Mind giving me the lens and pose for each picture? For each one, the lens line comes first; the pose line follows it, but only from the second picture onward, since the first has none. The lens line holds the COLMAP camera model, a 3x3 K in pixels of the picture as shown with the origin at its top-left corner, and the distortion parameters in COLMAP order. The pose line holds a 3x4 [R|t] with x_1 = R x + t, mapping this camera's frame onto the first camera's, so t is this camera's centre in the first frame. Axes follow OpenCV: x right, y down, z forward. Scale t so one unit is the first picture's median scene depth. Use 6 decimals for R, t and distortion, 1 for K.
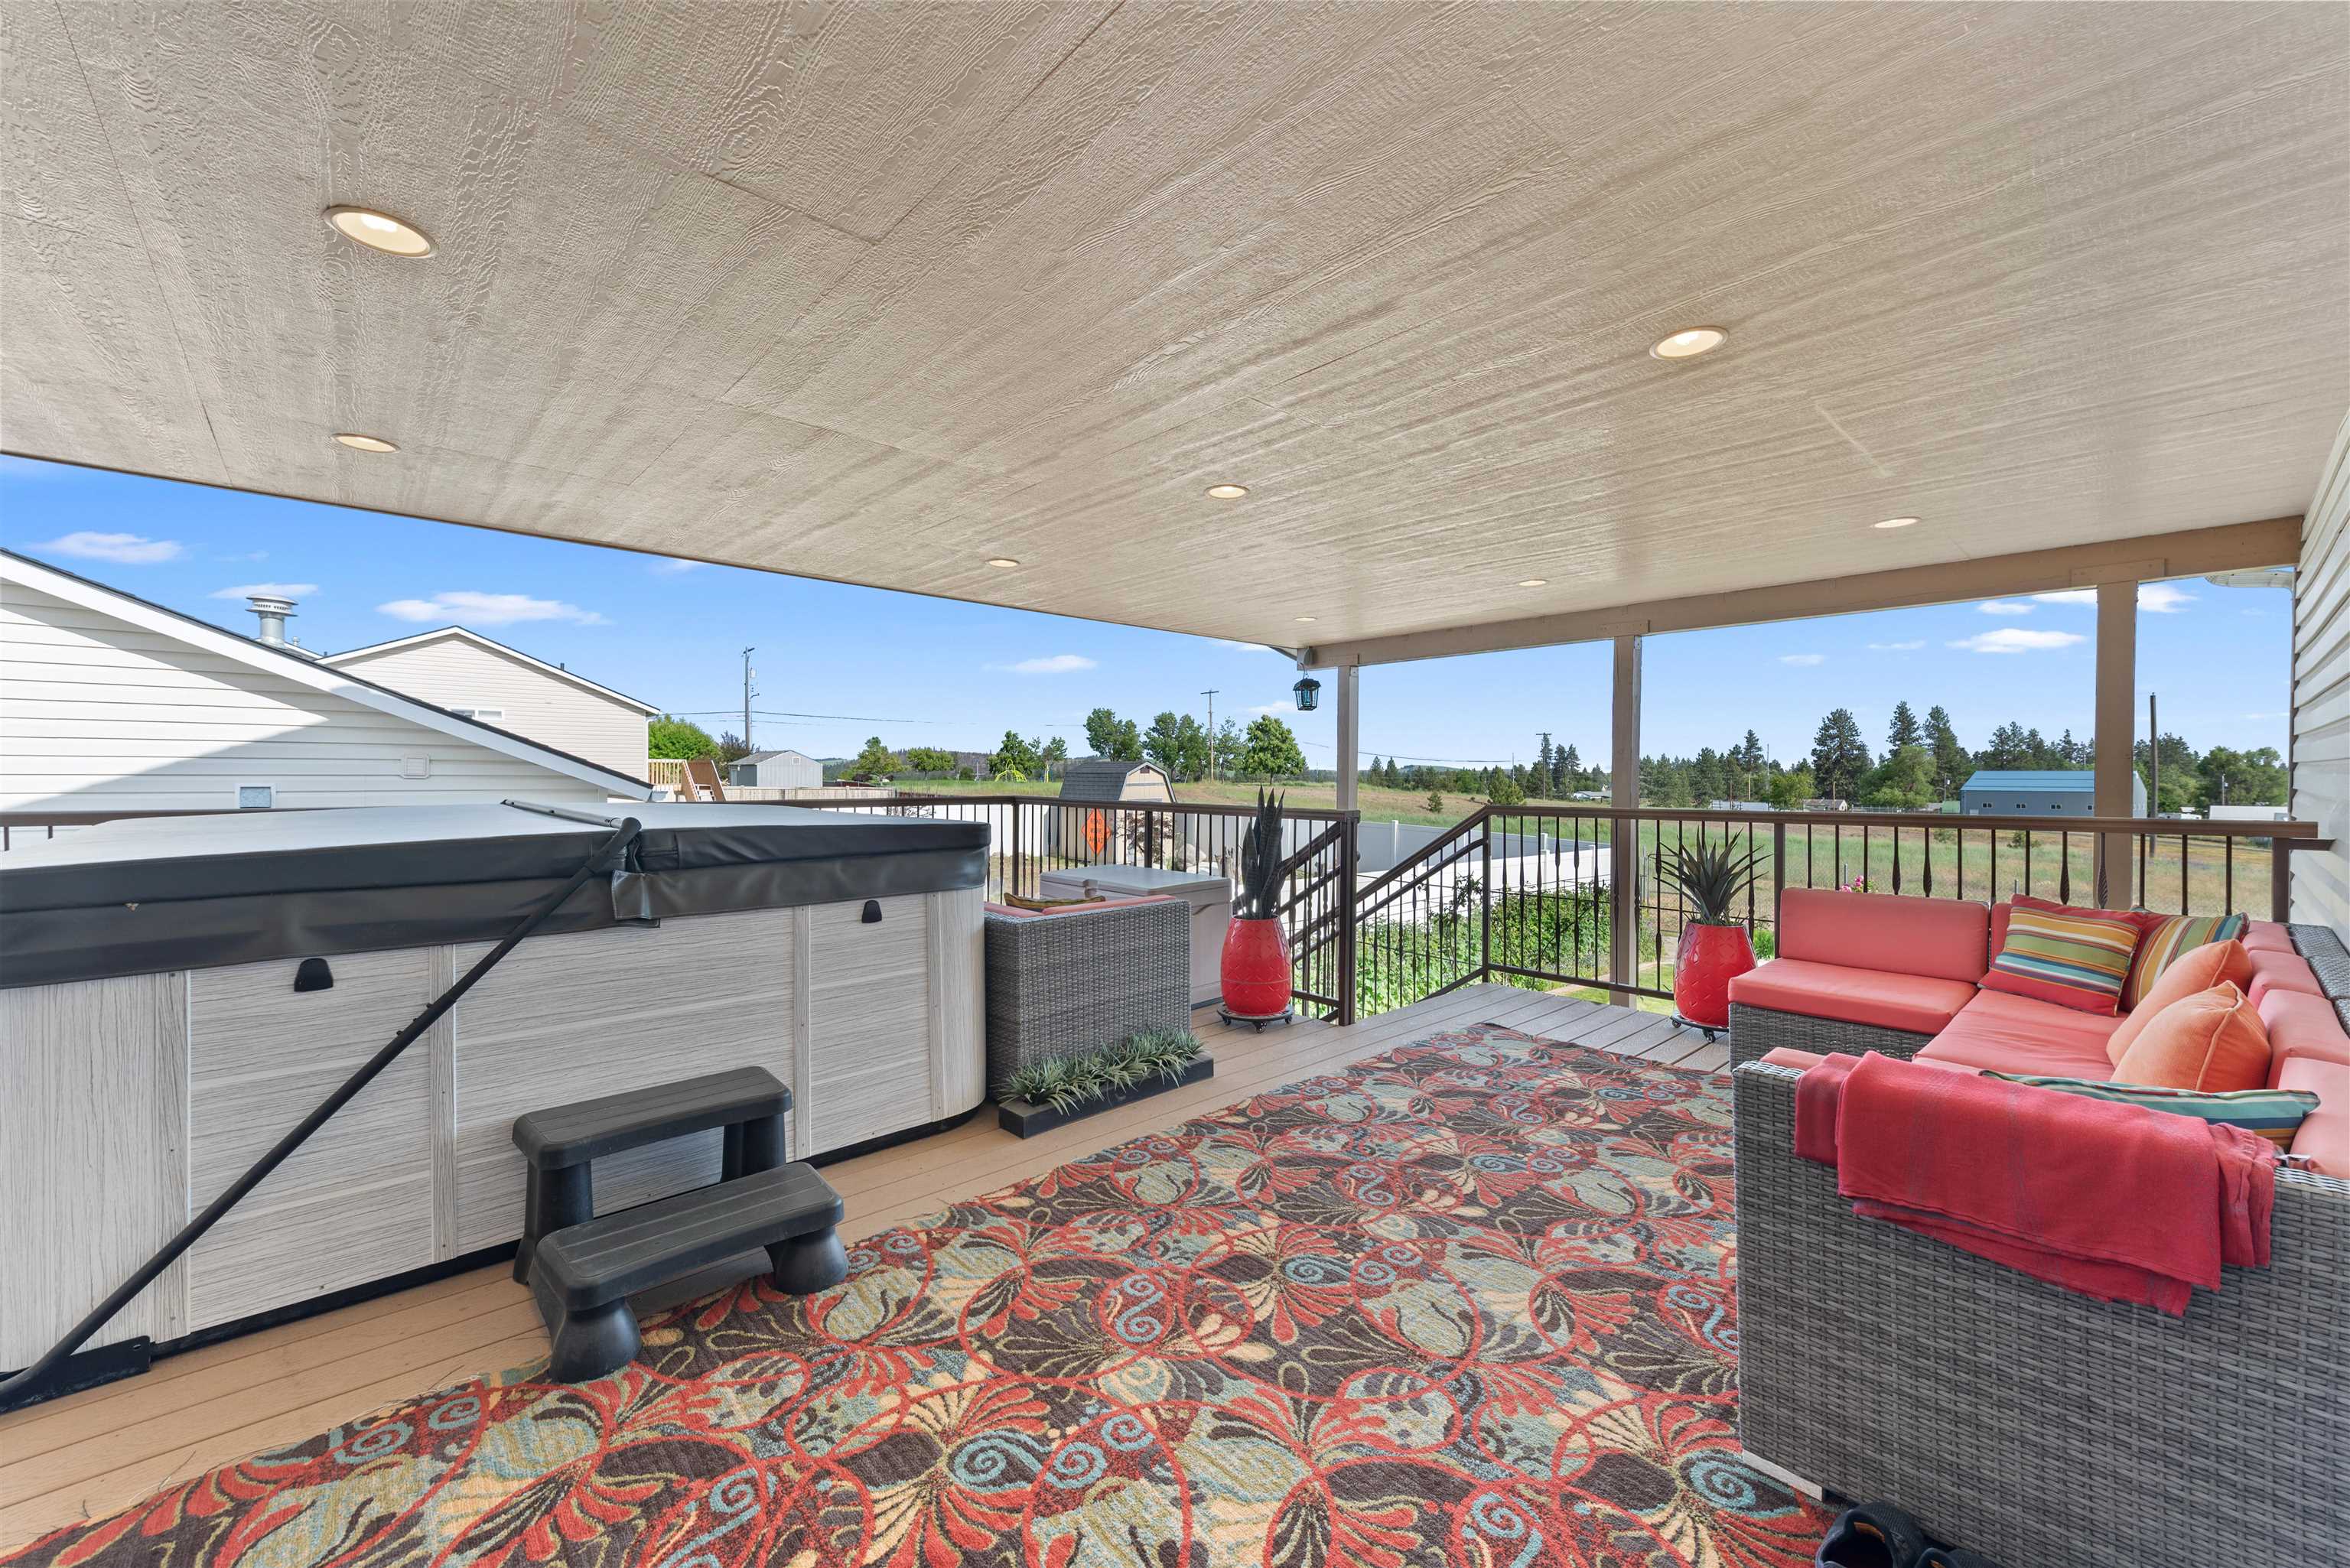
lens RADIAL K [[945.6, 0, 1178.3], [0, 945.6, 780.6], [0, 0, 1]] dist [0.000782, 0.000049]
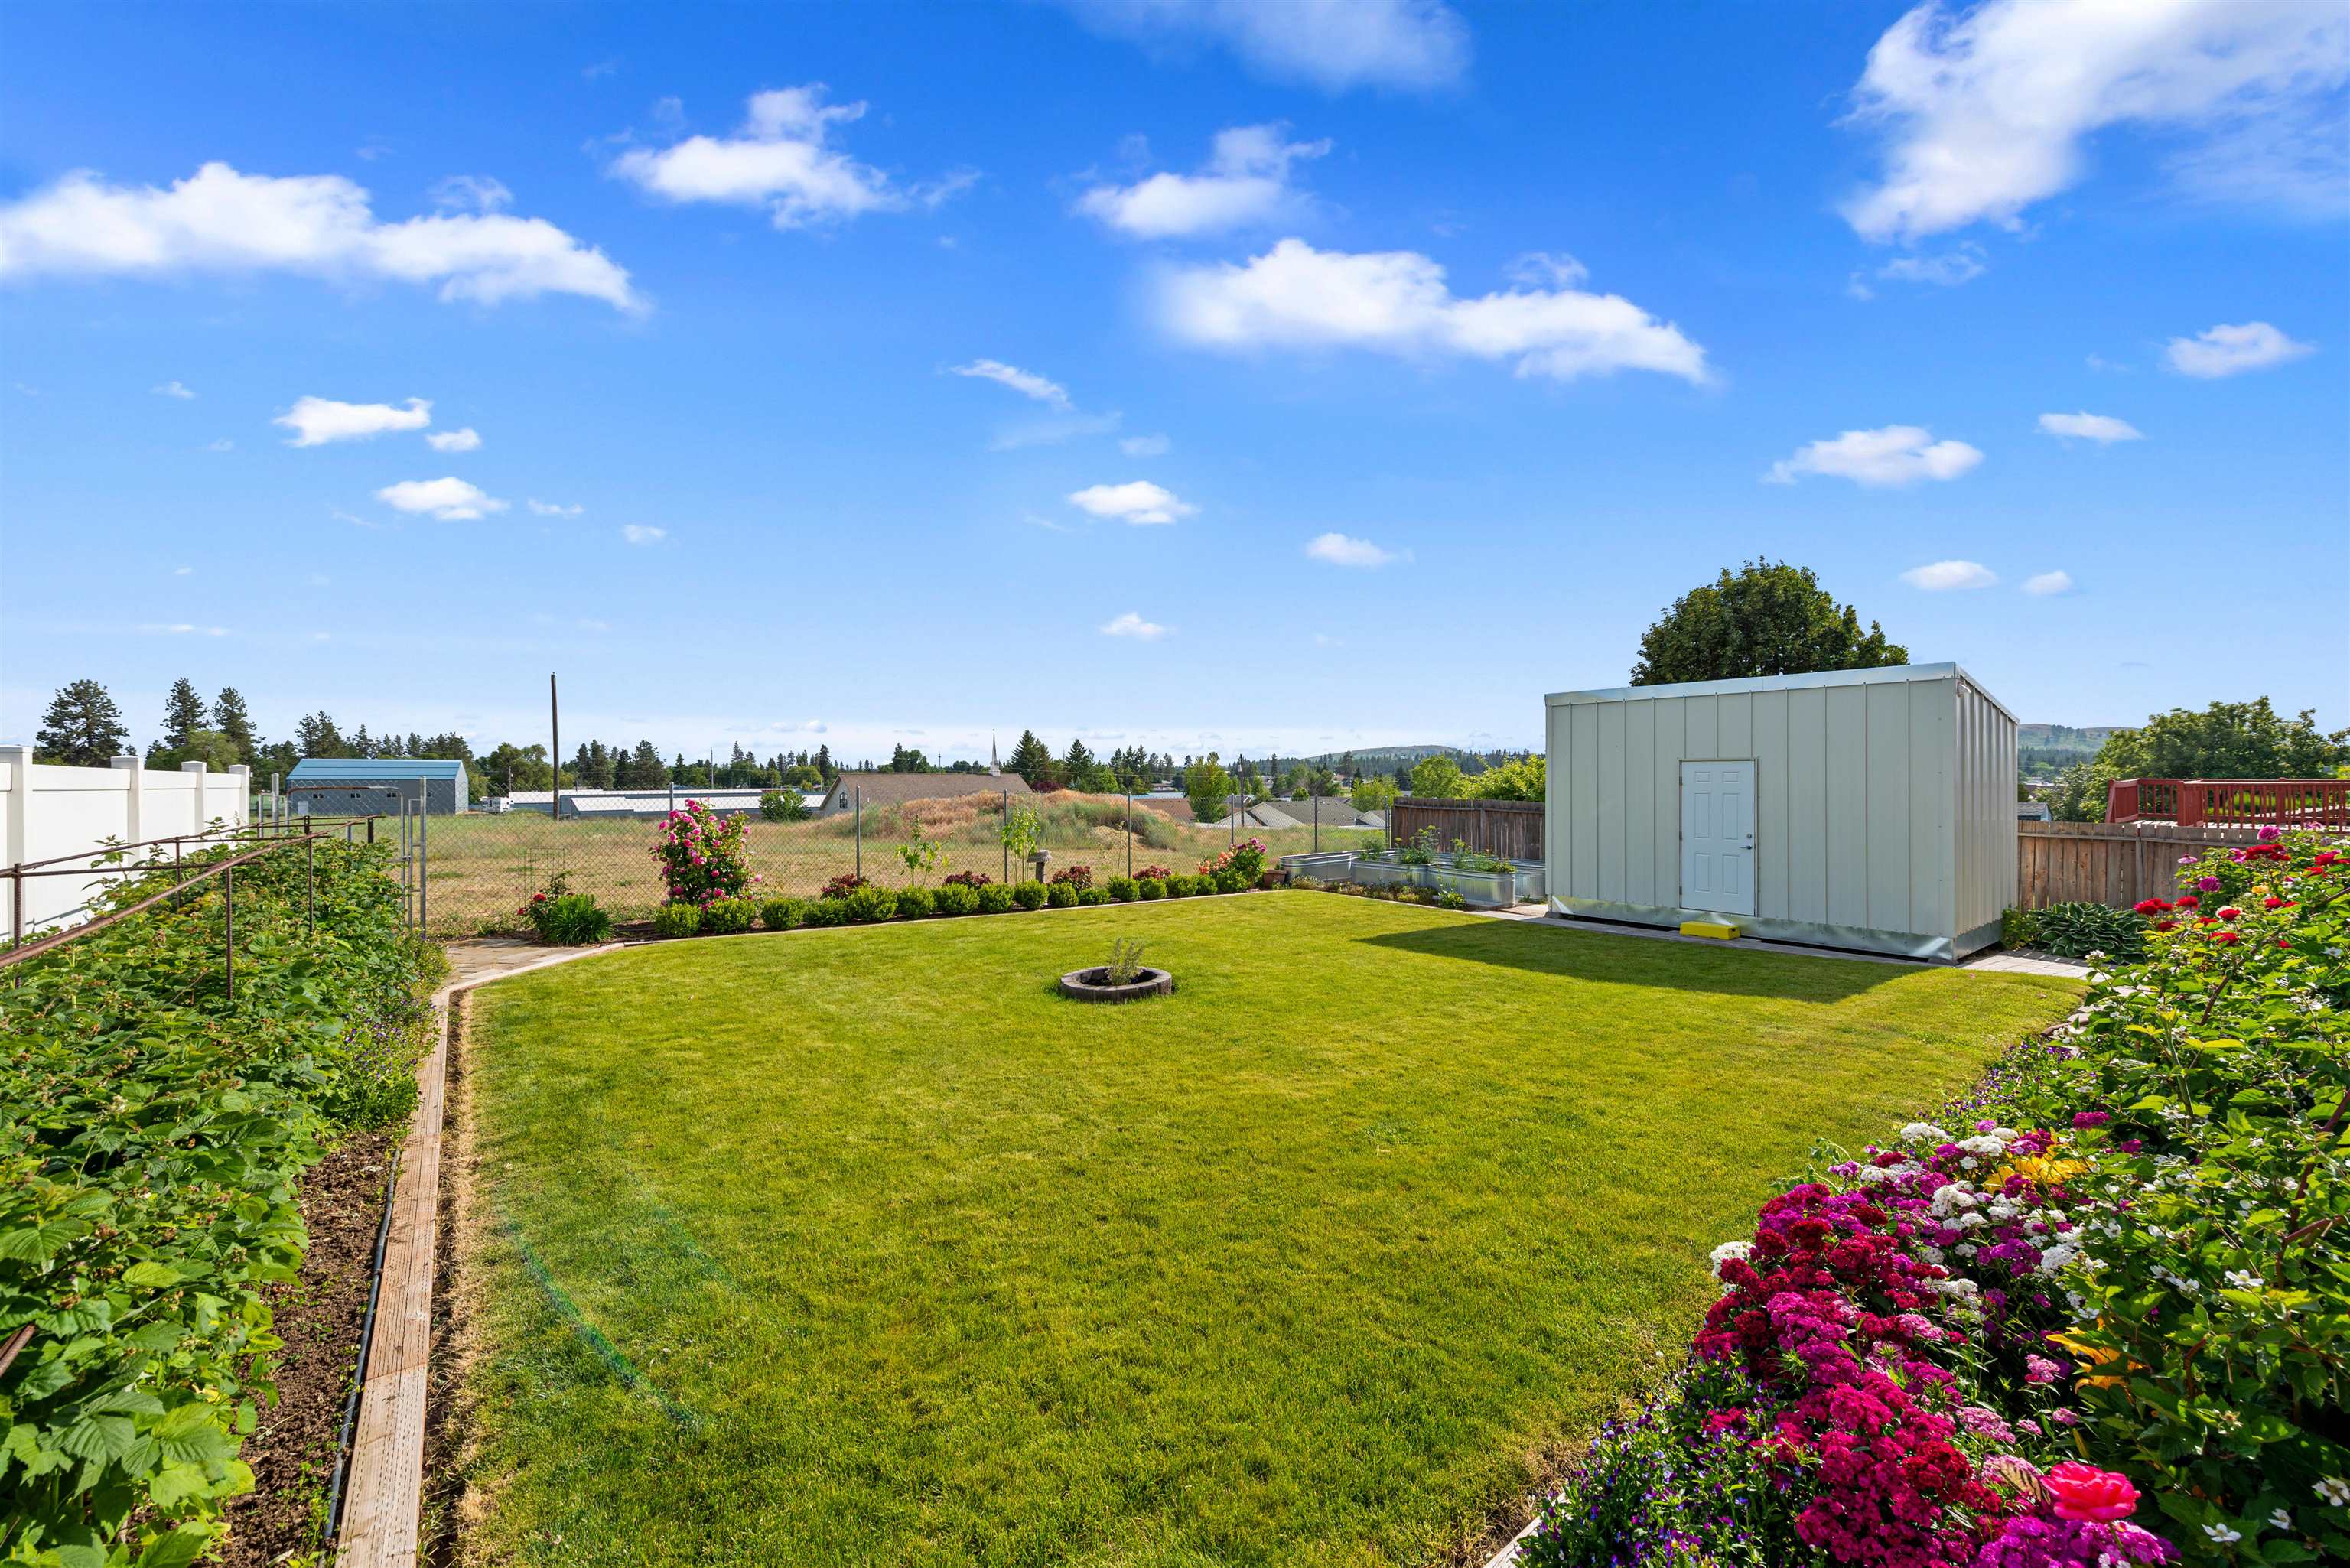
lens RADIAL K [[945.6, 0, 1179.7], [0, 945.6, 777.1], [0, 0, 1]] dist [0.000782, 0.000049]
pose [[0.040629, -0.009035, 0.999133, -0.035495], [0.003781, 0.999953, 0.008889, -0.000830], [-0.999167, 0.003416, 0.040661, 0.106246]]
